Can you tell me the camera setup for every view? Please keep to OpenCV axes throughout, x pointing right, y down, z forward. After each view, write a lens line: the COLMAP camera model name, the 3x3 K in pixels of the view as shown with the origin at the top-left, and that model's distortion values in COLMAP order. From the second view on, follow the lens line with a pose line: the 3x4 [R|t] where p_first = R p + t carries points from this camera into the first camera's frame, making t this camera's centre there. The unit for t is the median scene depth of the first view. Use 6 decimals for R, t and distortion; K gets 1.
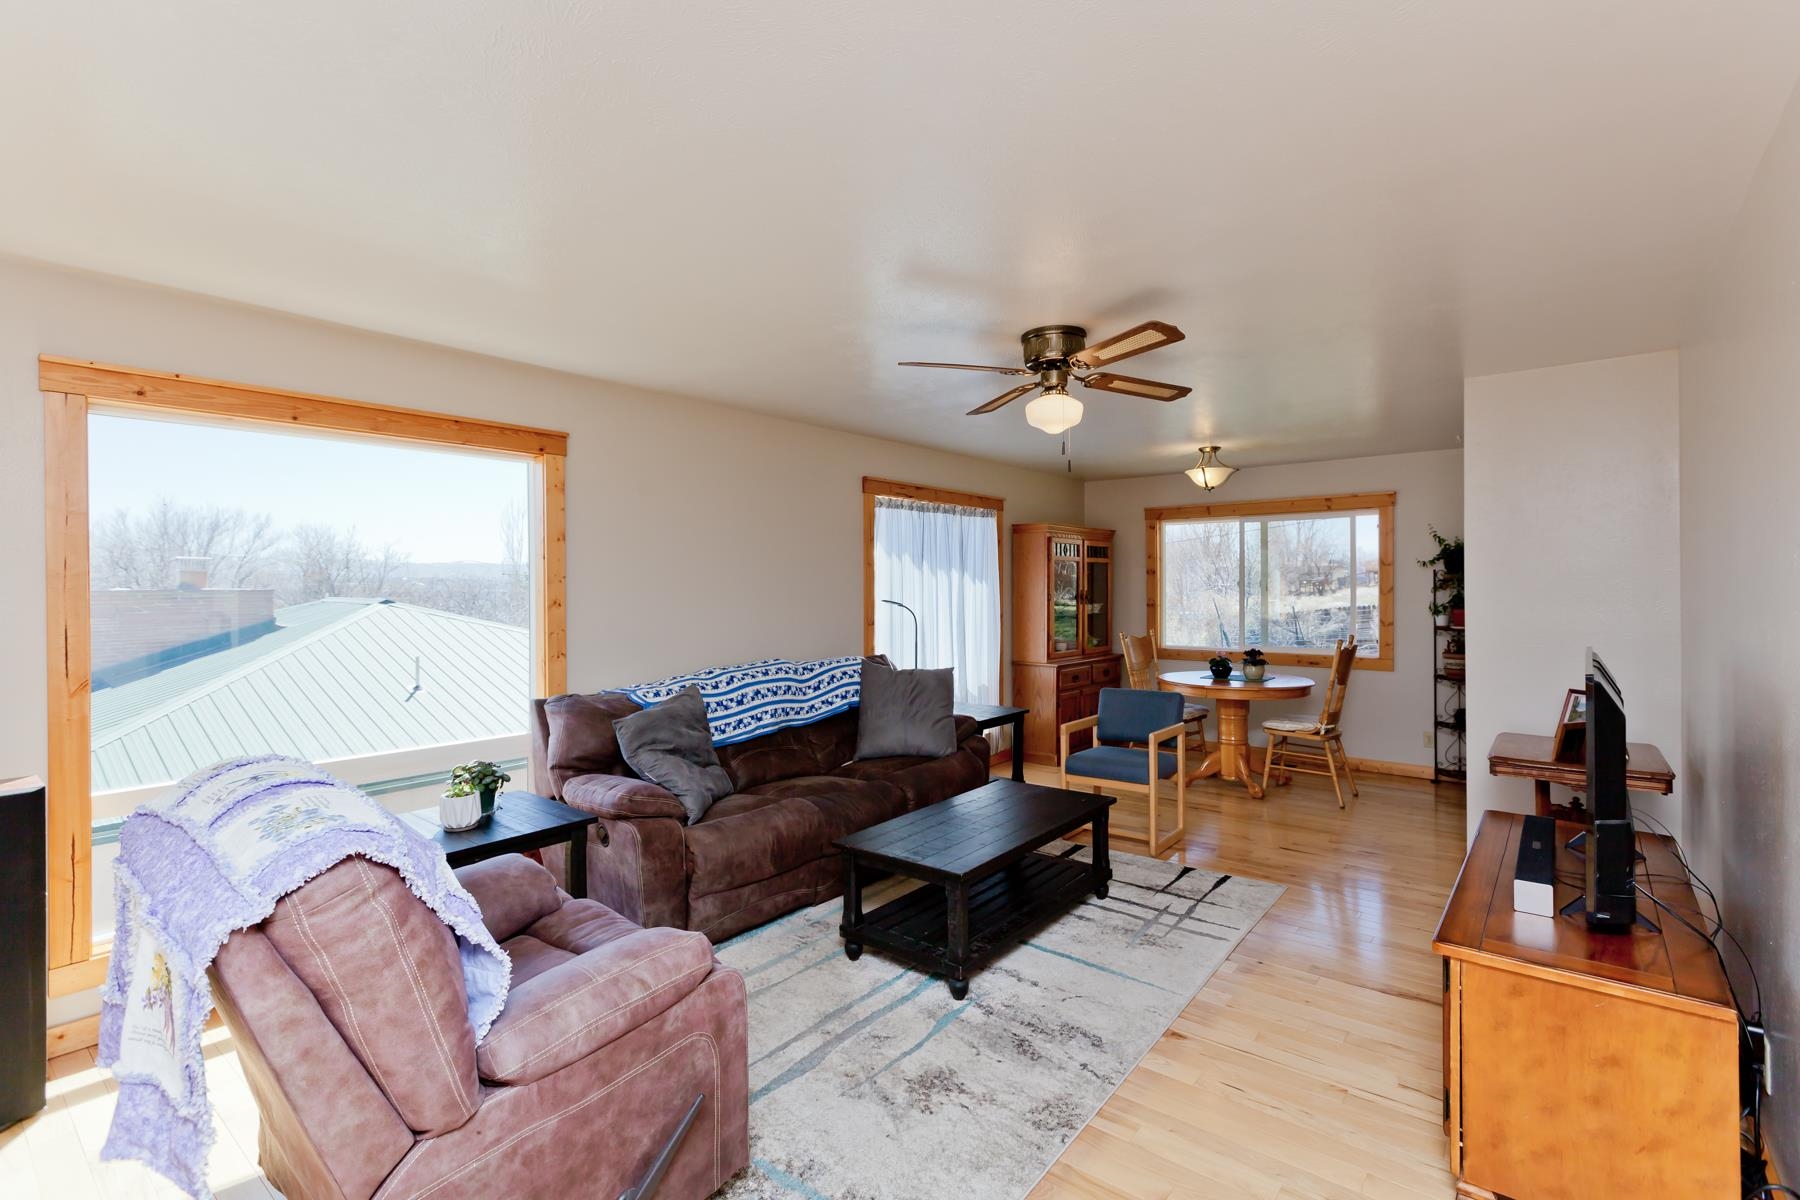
lens RADIAL K [[855.6, 0, 906.5], [0, 855.6, 586.3], [0, 0, 1]] dist [0.000820, 0.000041]
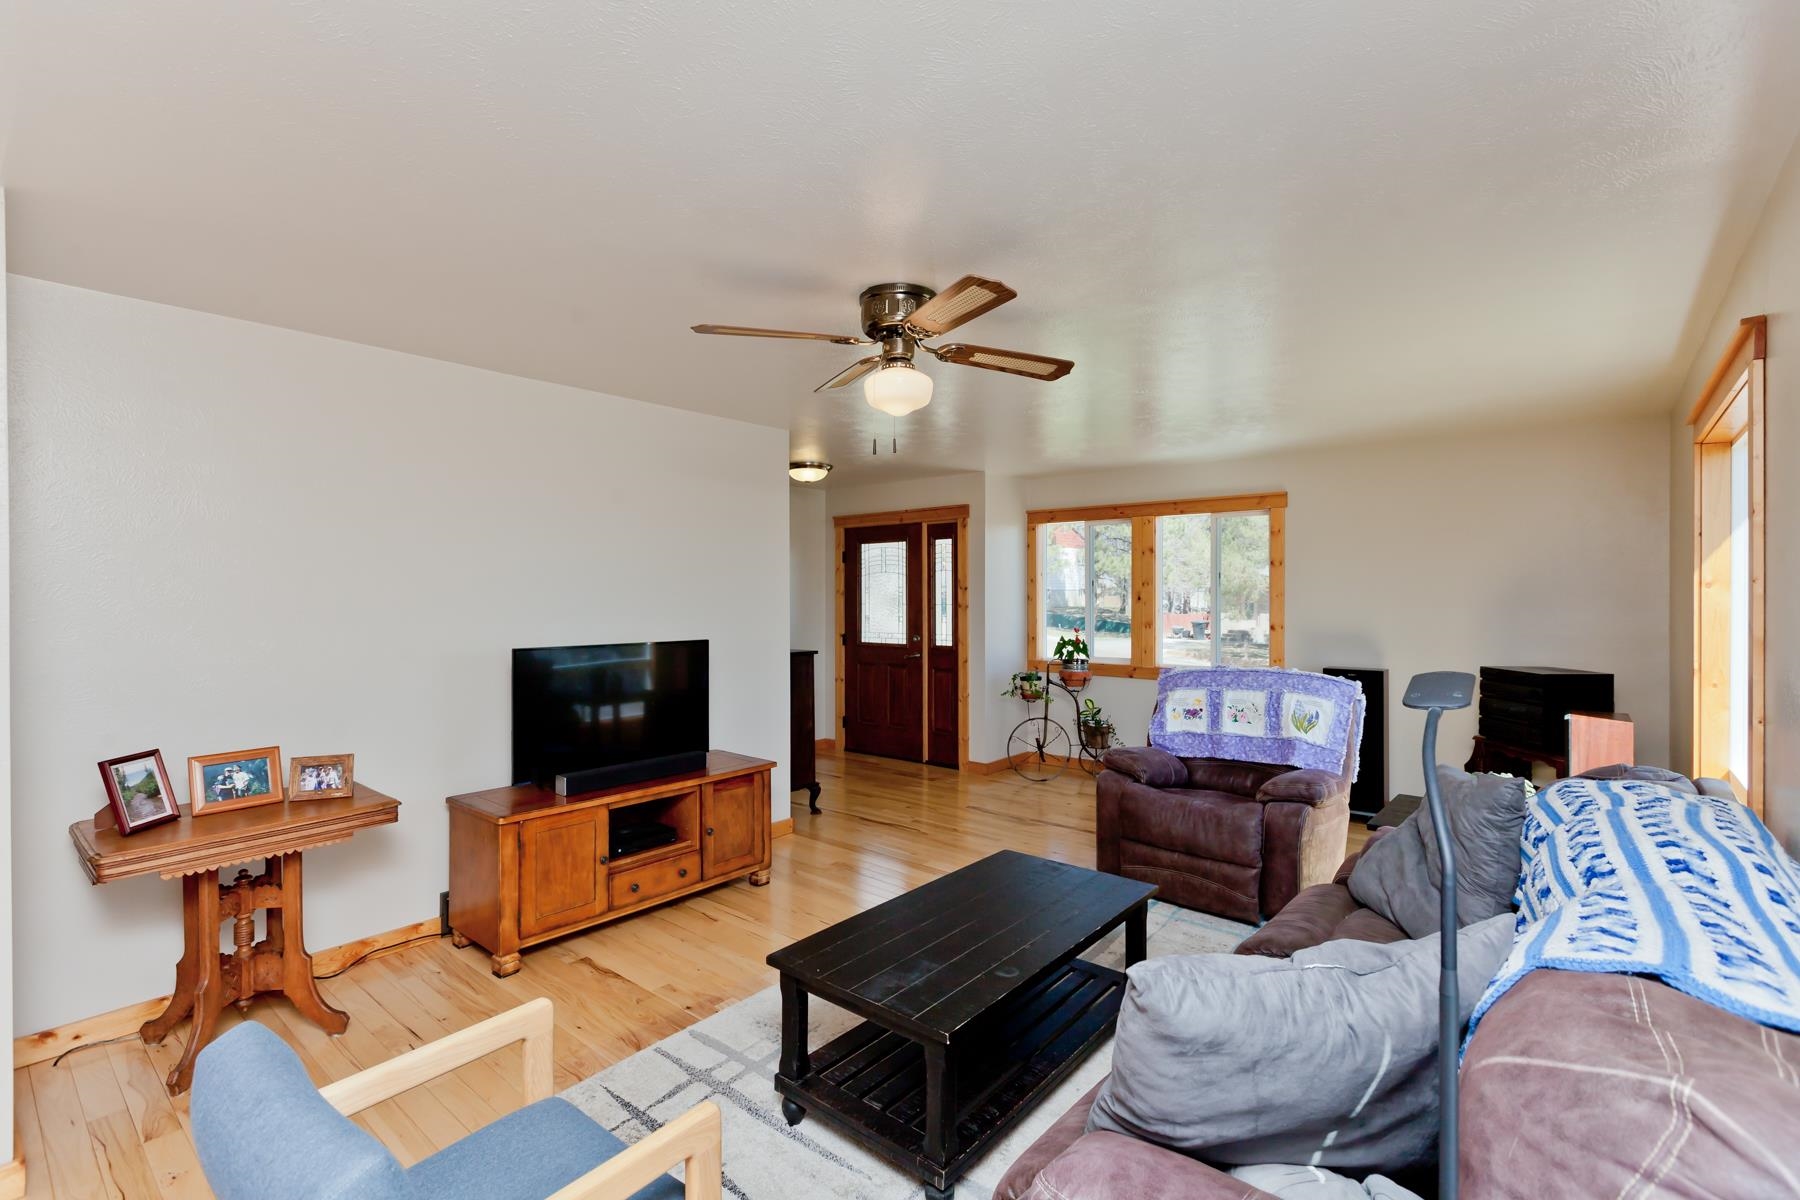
lens RADIAL K [[808.6, 0, 906.2], [0, 808.6, 590.0], [0, 0, 1]] dist [0.001318, 0.000134]
pose [[-0.999852, 0.005657, 0.016267, 0.135102], [0.005593, 0.999977, -0.003959, -0.006315], [-0.016289, -0.003867, -0.999860, 1.559056]]
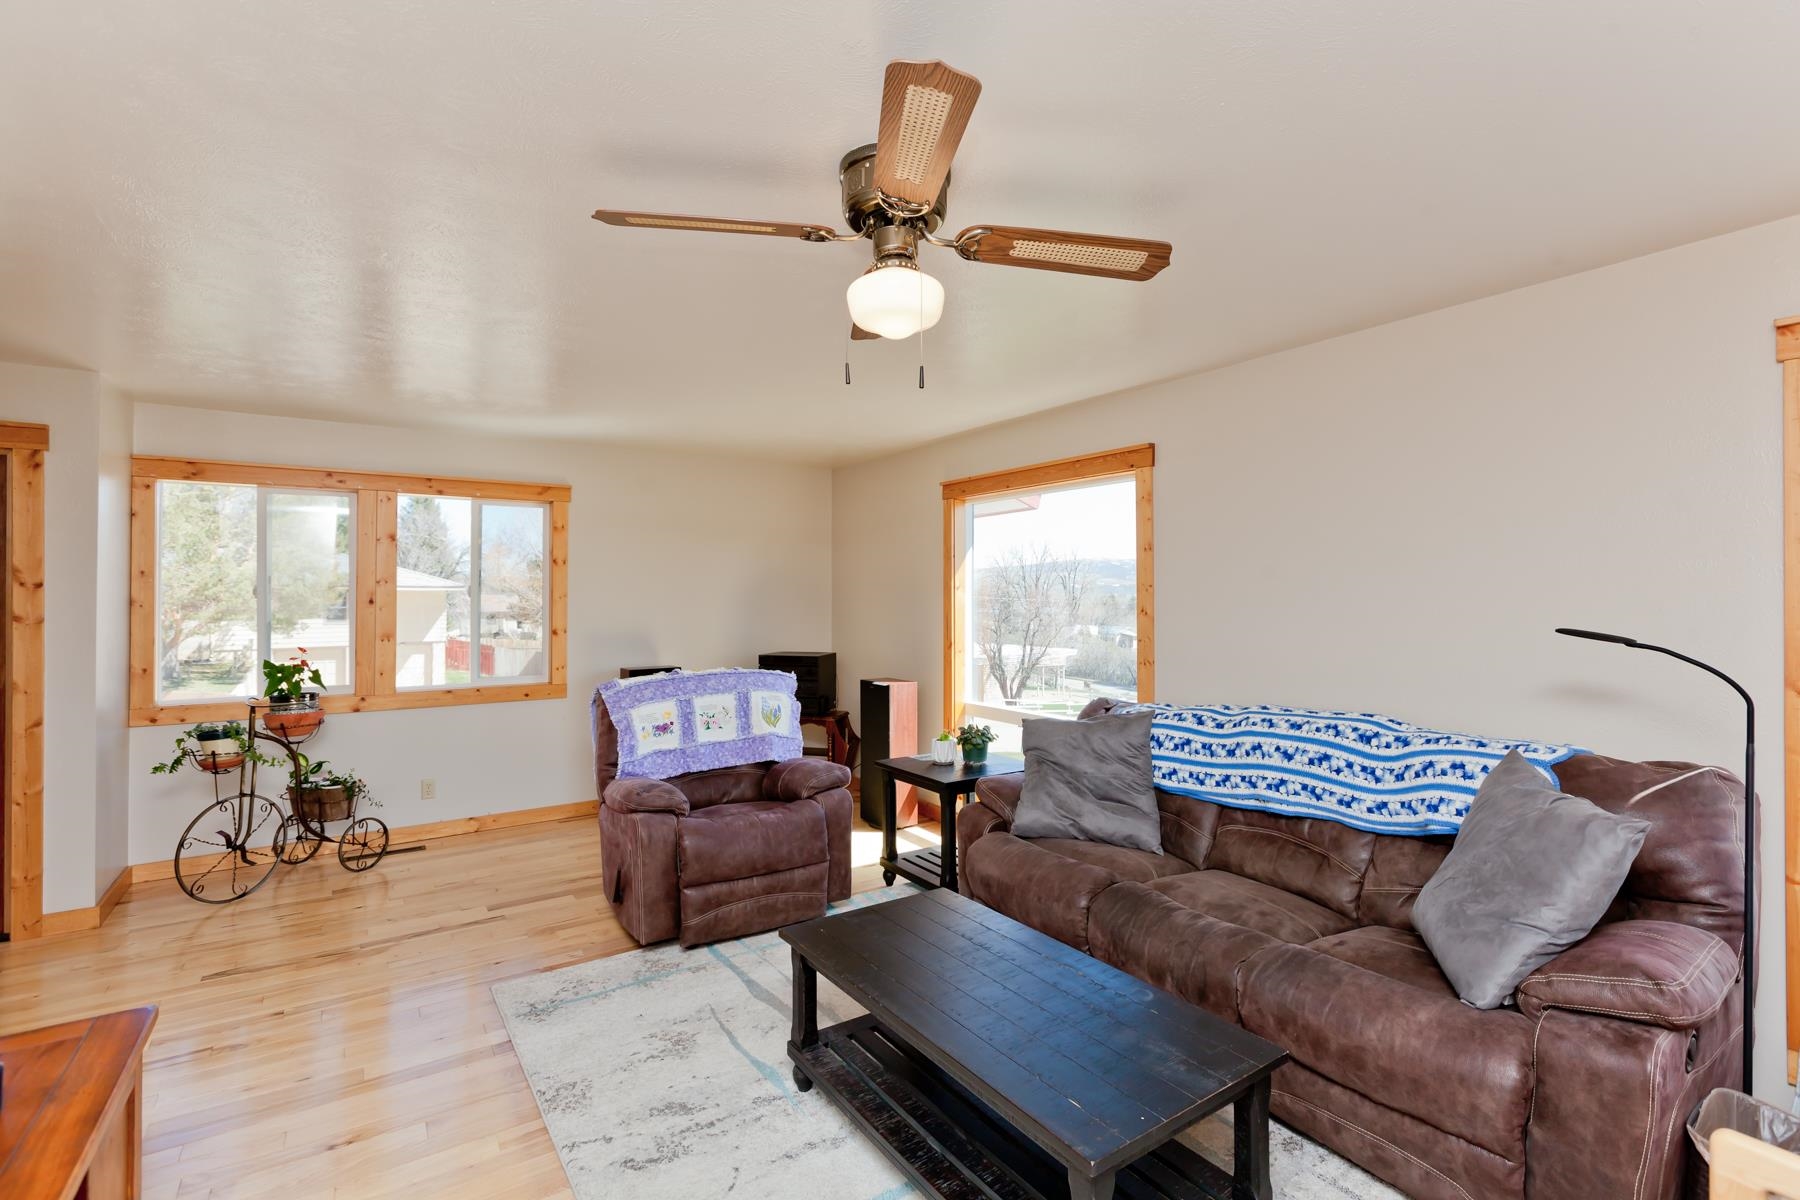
lens RADIAL K [[808.6, 0, 906.2], [0, 808.6, 590.0], [0, 0, 1]] dist [0.001318, 0.000134]
pose [[-0.300027, -0.001392, -0.953930, 0.607235], [0.003351, 0.999991, -0.002513, -0.004894], [0.953925, -0.003951, -0.300020, 1.026670]]
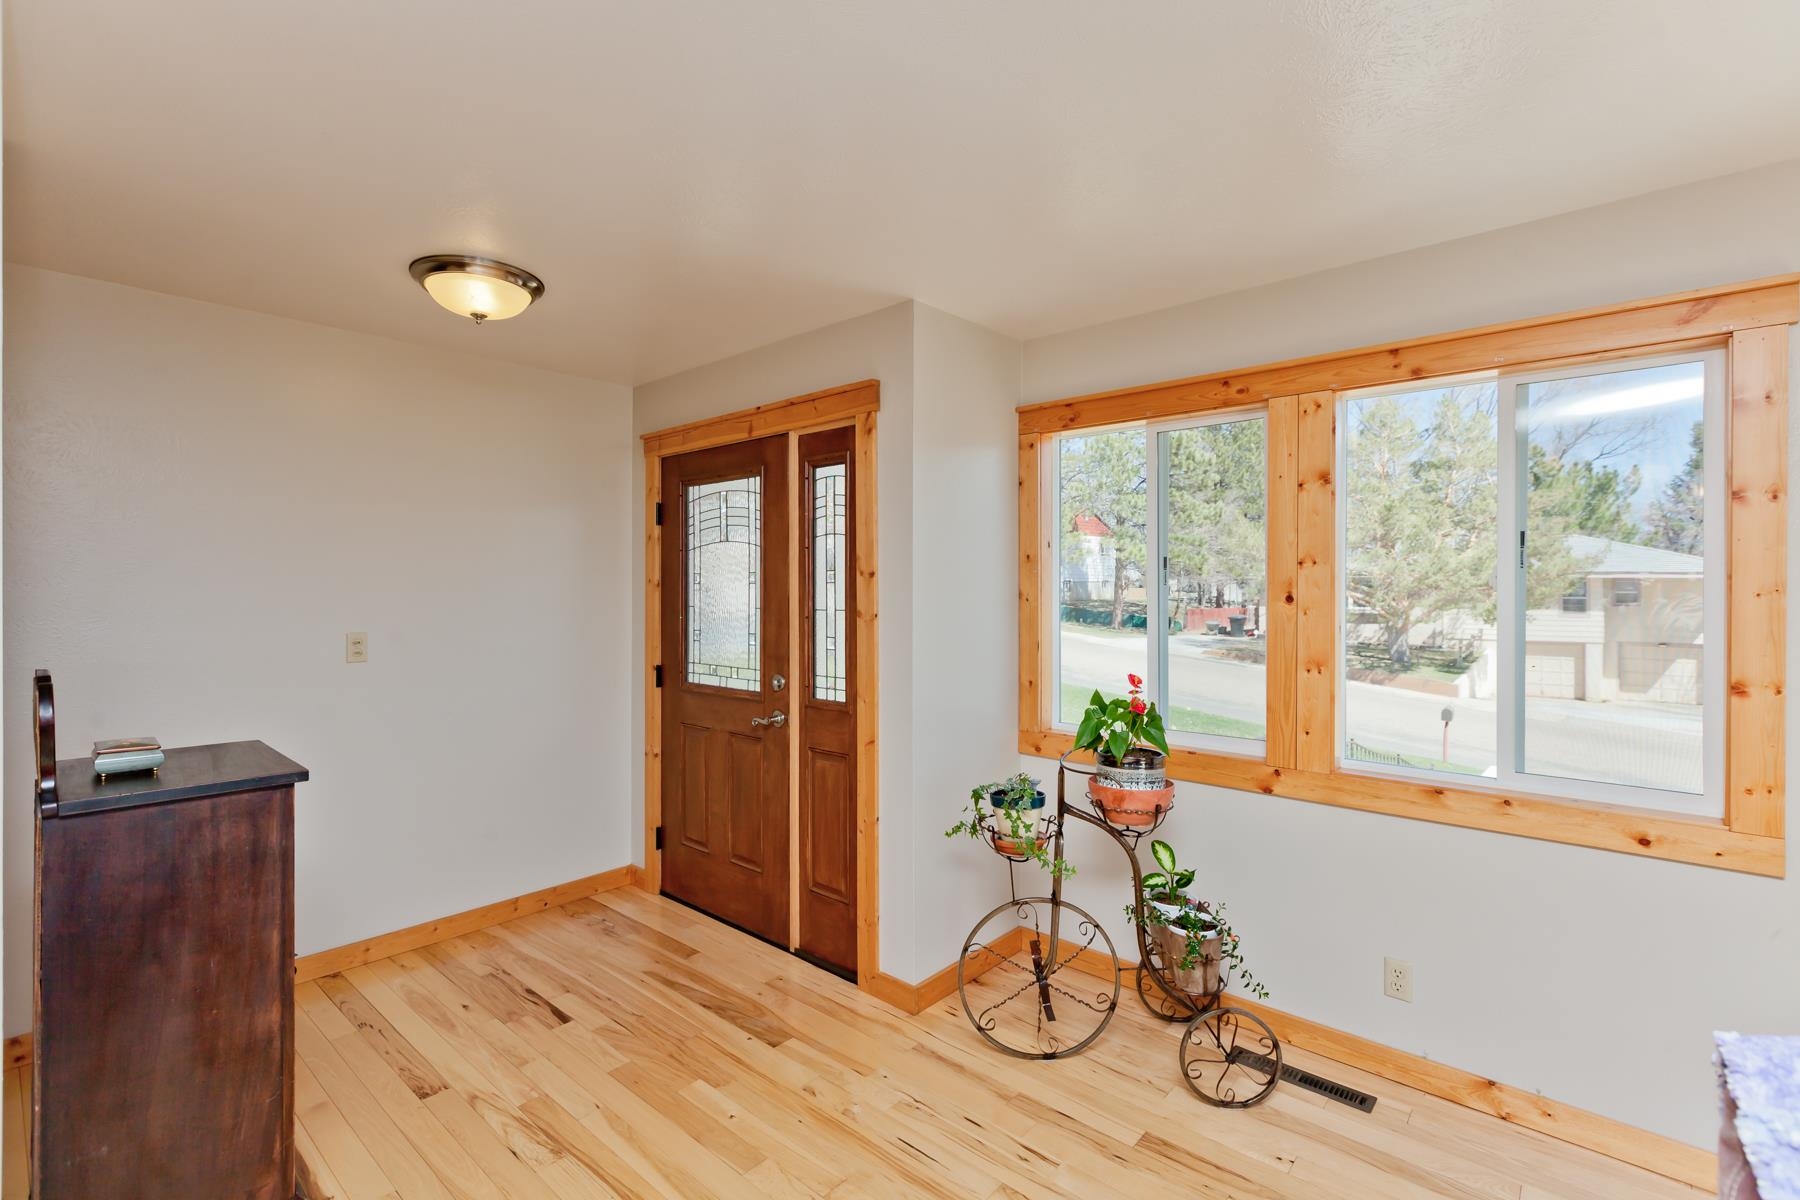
lens RADIAL K [[815.8, 0, 884.0], [0, 815.8, 581.7], [0, 0, 1]] dist [-0.000006, -0.000079]
pose [[-0.997848, 0.003933, 0.065444, -0.024831], [0.003688, 0.999986, -0.003854, -0.005383], [-0.065458, -0.003604, -0.997849, 0.586894]]
